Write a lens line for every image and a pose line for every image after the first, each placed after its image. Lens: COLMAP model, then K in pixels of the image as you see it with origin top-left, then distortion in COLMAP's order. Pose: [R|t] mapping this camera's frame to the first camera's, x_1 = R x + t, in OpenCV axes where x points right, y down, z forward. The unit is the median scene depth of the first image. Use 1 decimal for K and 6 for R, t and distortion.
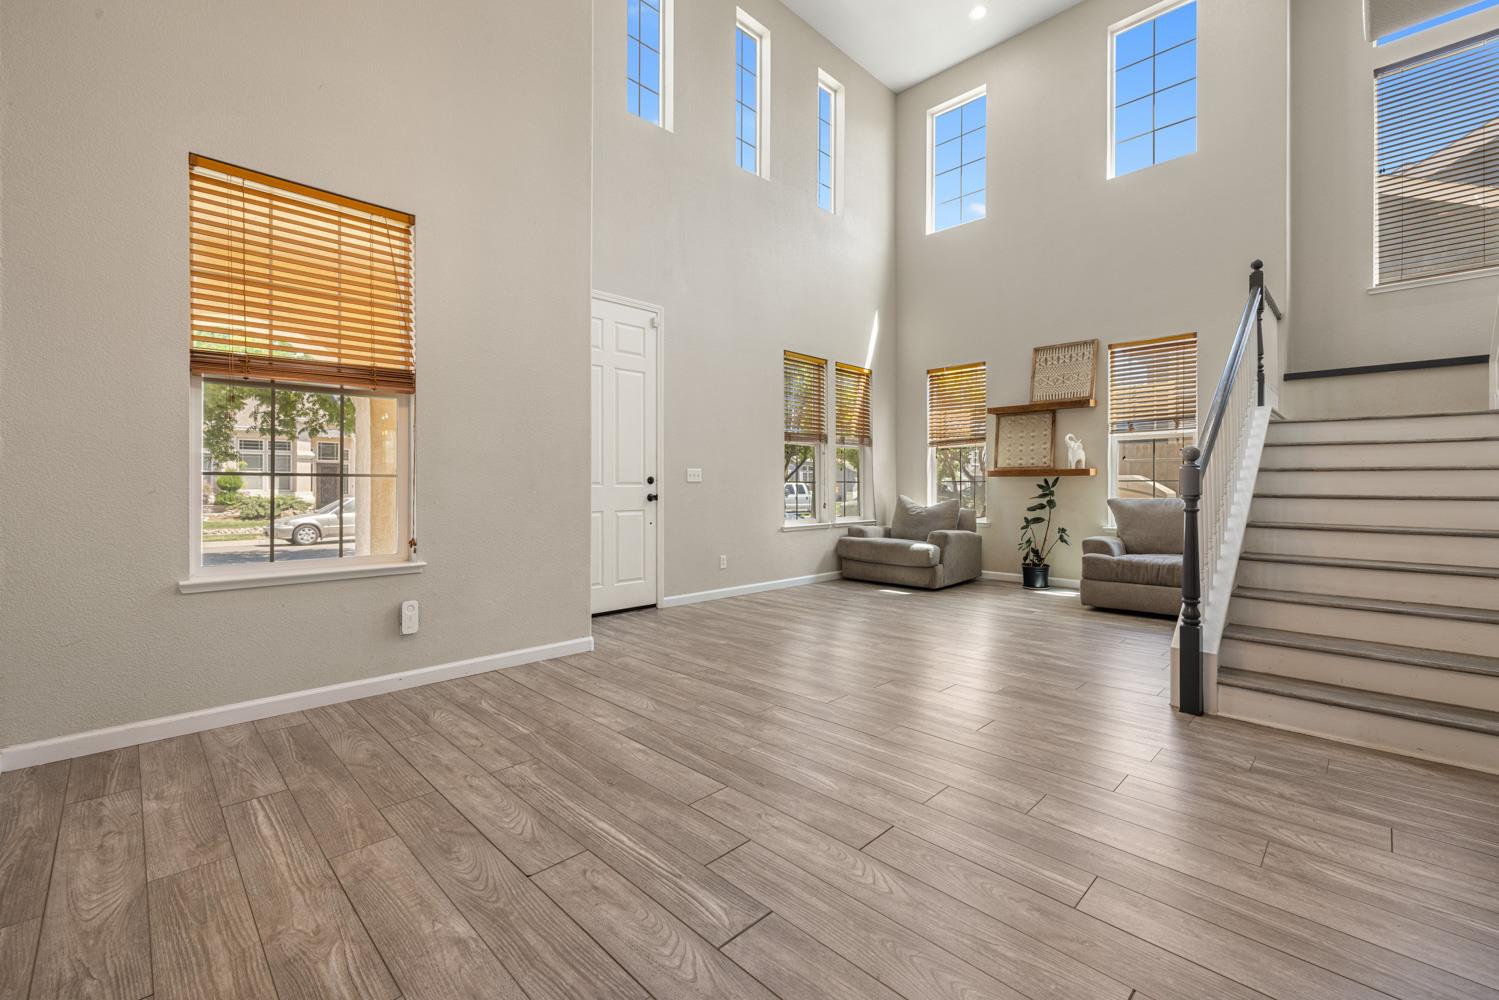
lens RADIAL K [[629.9, 0, 745.5], [0, 629.9, 485.1], [0, 0, 1]] dist [-0.000250, -0.000213]
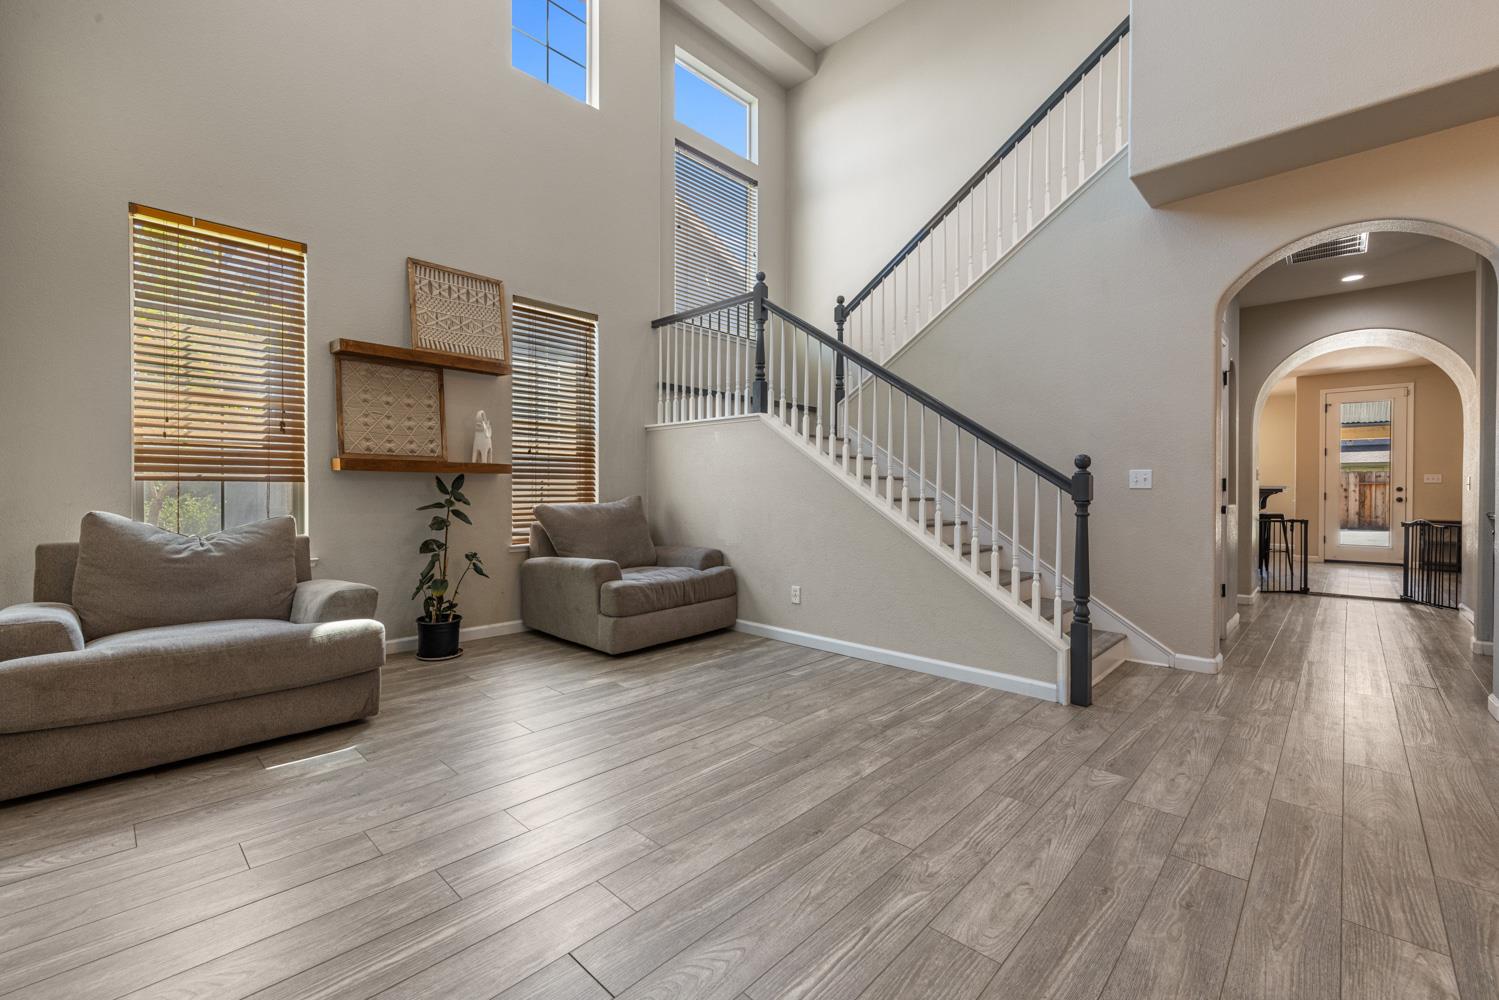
lens RADIAL K [[627.5, 0, 745.6], [0, 627.5, 494.5], [0, 0, 1]] dist [-0.000400, -0.000018]
pose [[-0.026582, -0.008410, 0.999611, -0.177648], [-0.006608, 0.999944, 0.008237, 0.000296], [-0.999625, -0.006386, -0.026636, 0.841709]]
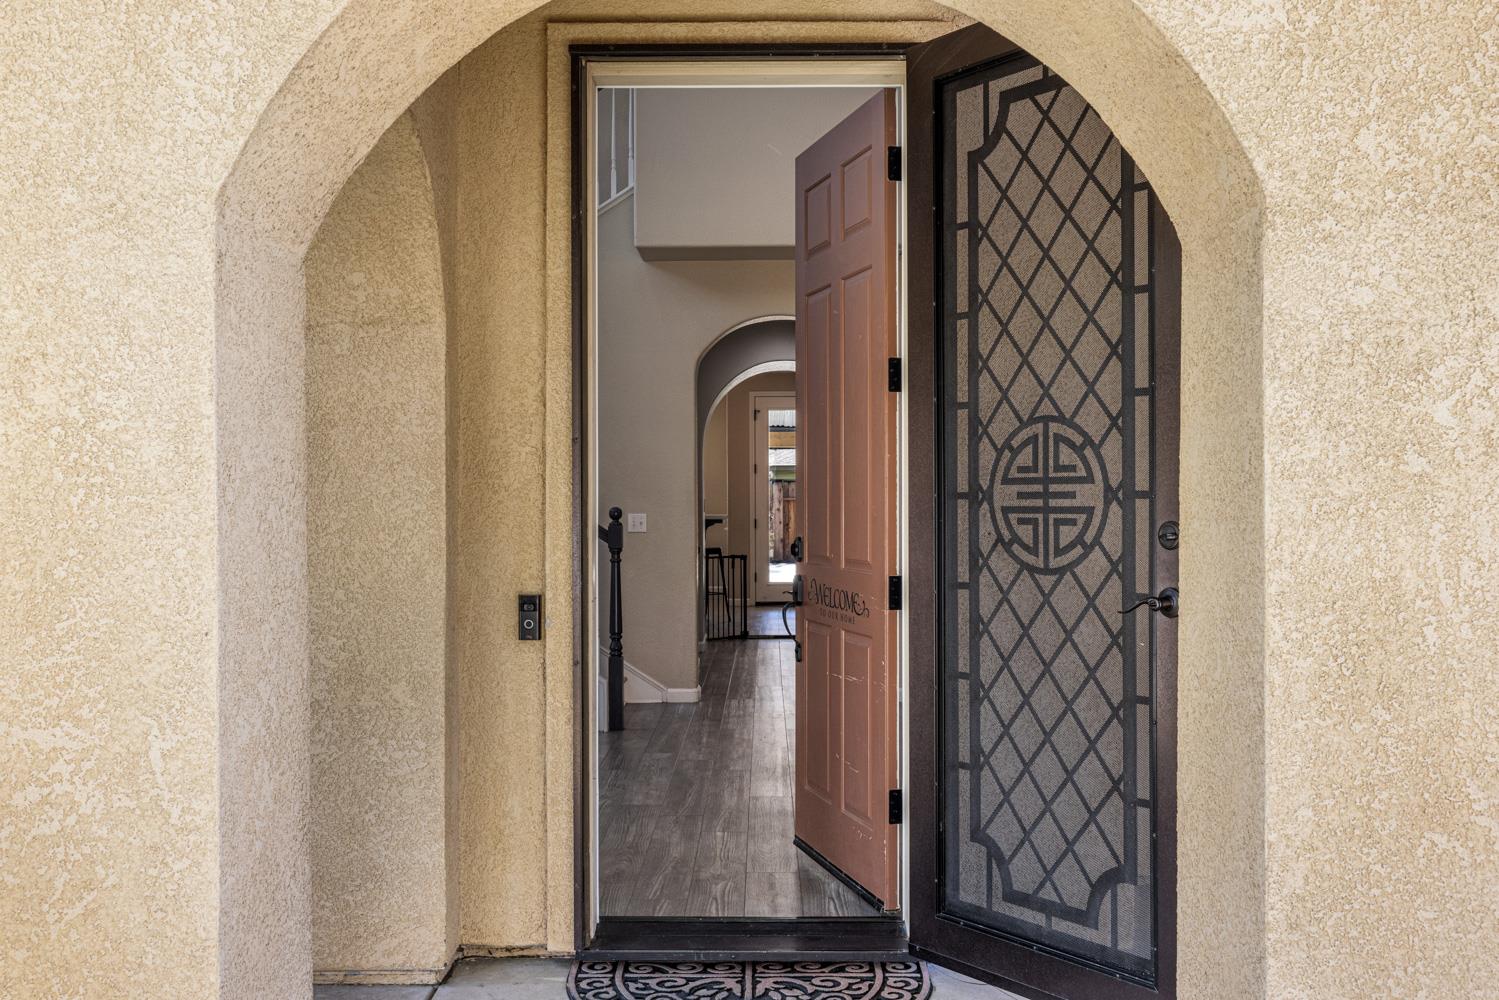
lens RADIAL K [[1427.2, 0, 749.5], [0, 1427.2, 500.0], [0, 0, 1]] dist [0.000027, -0.000056]
pose [[-0.702685, 0.001882, 0.711499, -0.744948], [0.000214, 0.999997, -0.002434, -0.036795], [-0.711501, -0.001559, -0.702683, 1.442614]]
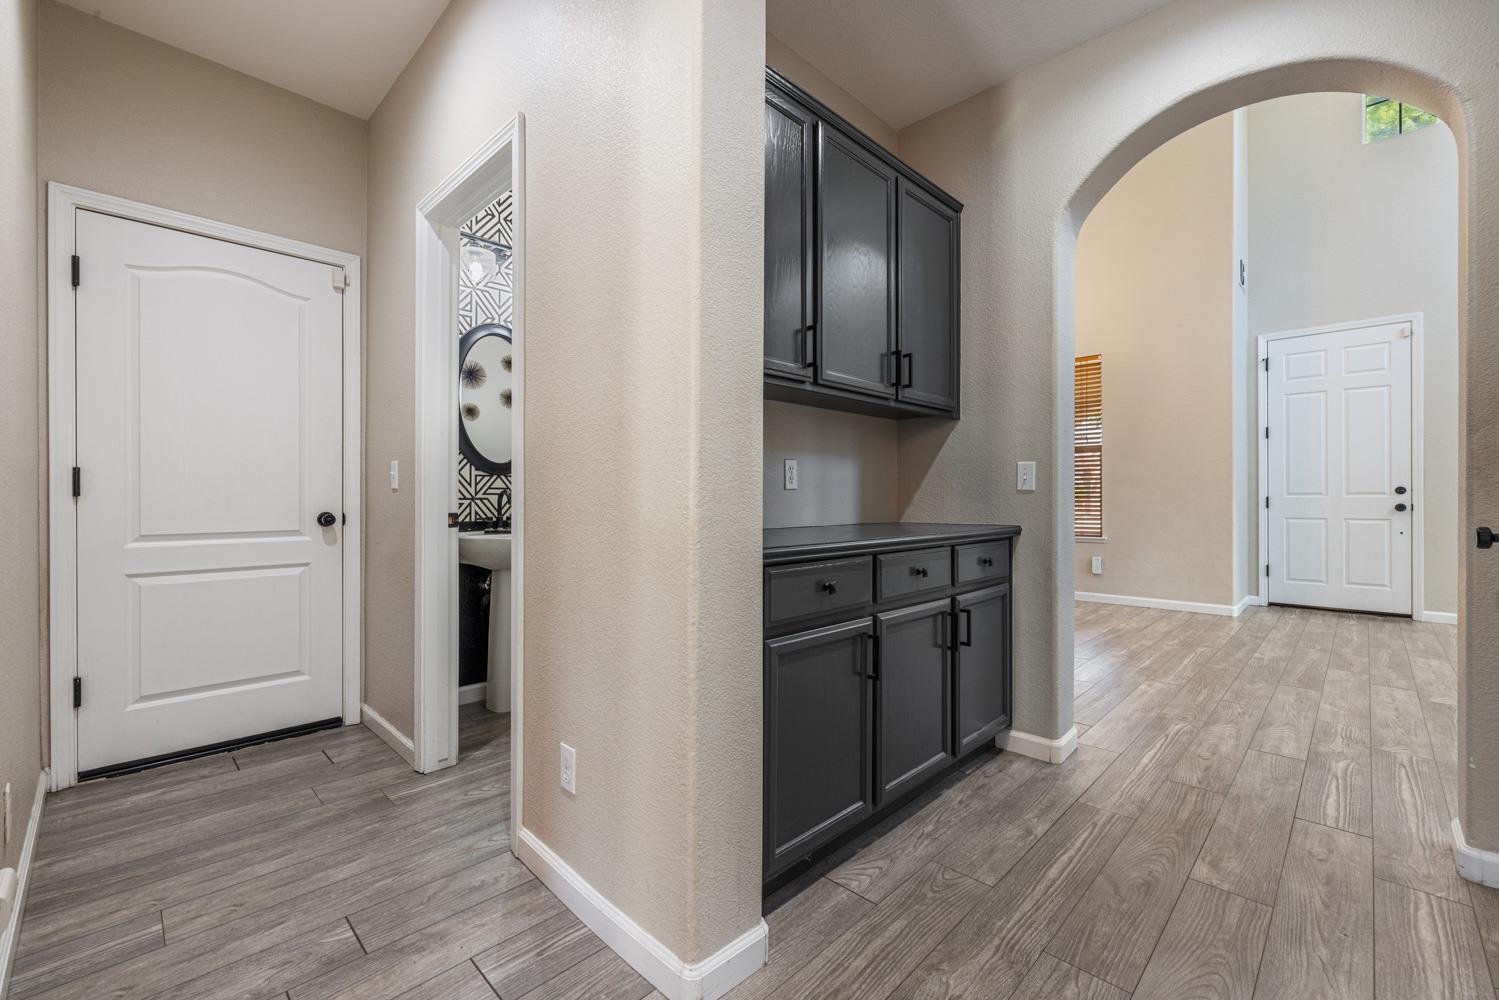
lens RADIAL K [[628.1, 0, 745.6], [0, 628.1, 498.5], [0, 0, 1]] dist [-0.000809, -0.000538]
pose [[0.010693, -0.000545, -0.999943, 0.797436], [0.003733, 0.999993, -0.000506, 0.001849], [0.999936, -0.003728, 0.010695, -0.054279]]
